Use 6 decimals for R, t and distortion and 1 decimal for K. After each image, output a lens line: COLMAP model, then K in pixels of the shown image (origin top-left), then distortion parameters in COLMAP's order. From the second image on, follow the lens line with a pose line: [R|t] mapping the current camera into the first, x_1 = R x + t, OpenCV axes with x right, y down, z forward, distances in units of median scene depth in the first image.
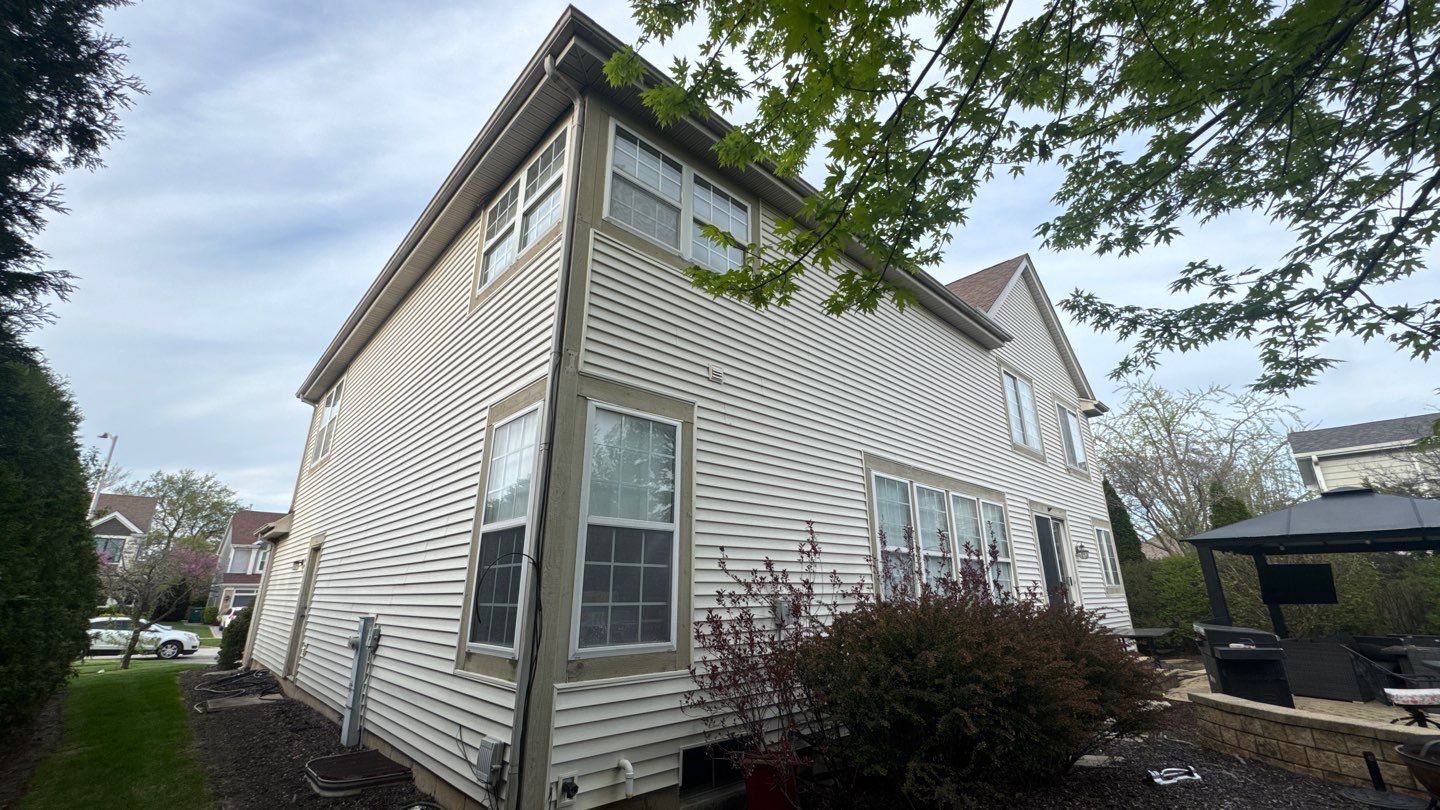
lens RADIAL K [[573.3, 0, 716.0], [0, 573.3, 407.9], [0, 0, 1]] dist [-0.002819, 0.001111]
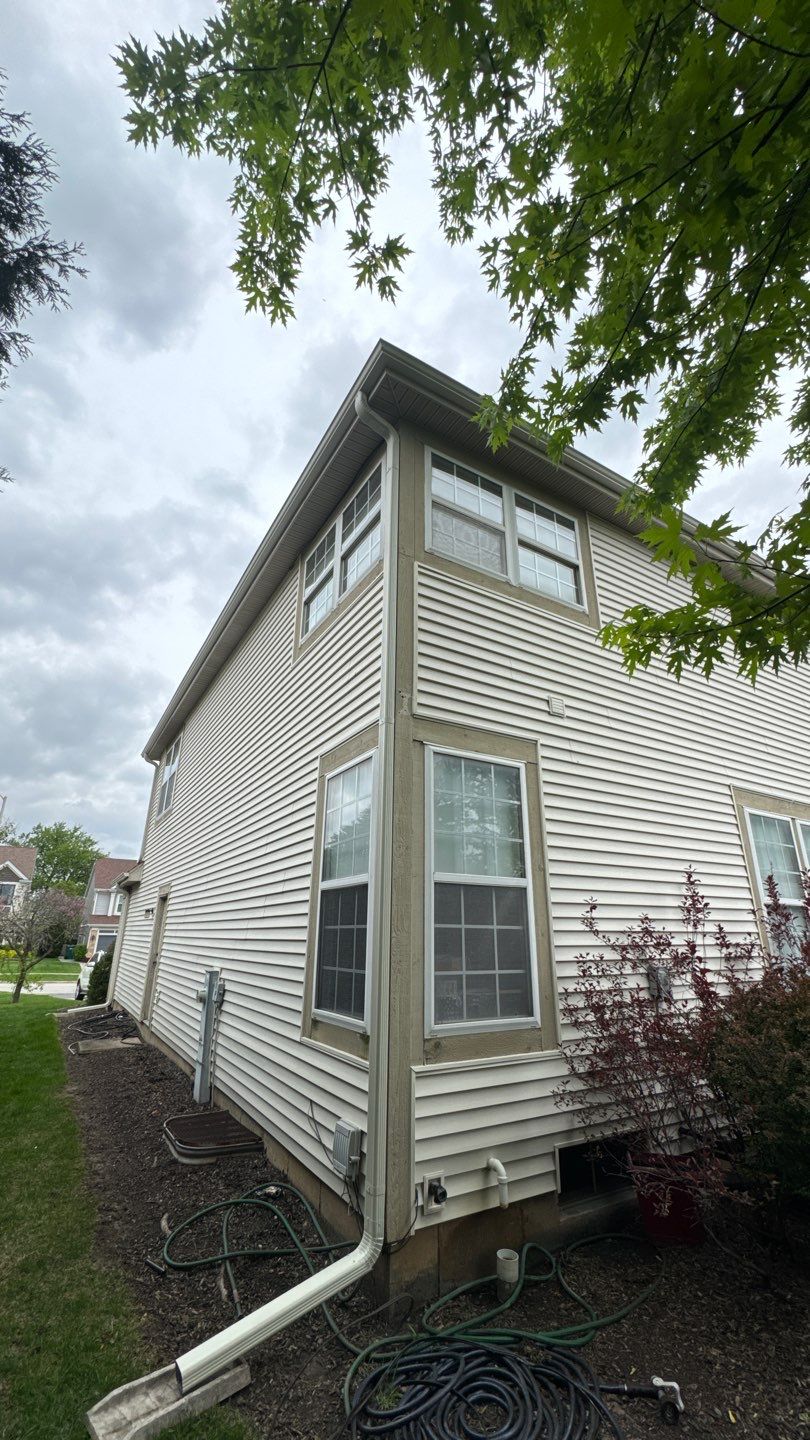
lens RADIAL K [[573.3, 0, 405.1], [0, 573.3, 723.2], [0, 0, 1]] dist [-0.002819, 0.001111]
pose [[0.978063, -0.063055, -0.198535, -0.060671], [0.055149, 0.997459, -0.045104, -0.007177], [0.200874, 0.033165, 0.979055, 0.081152]]
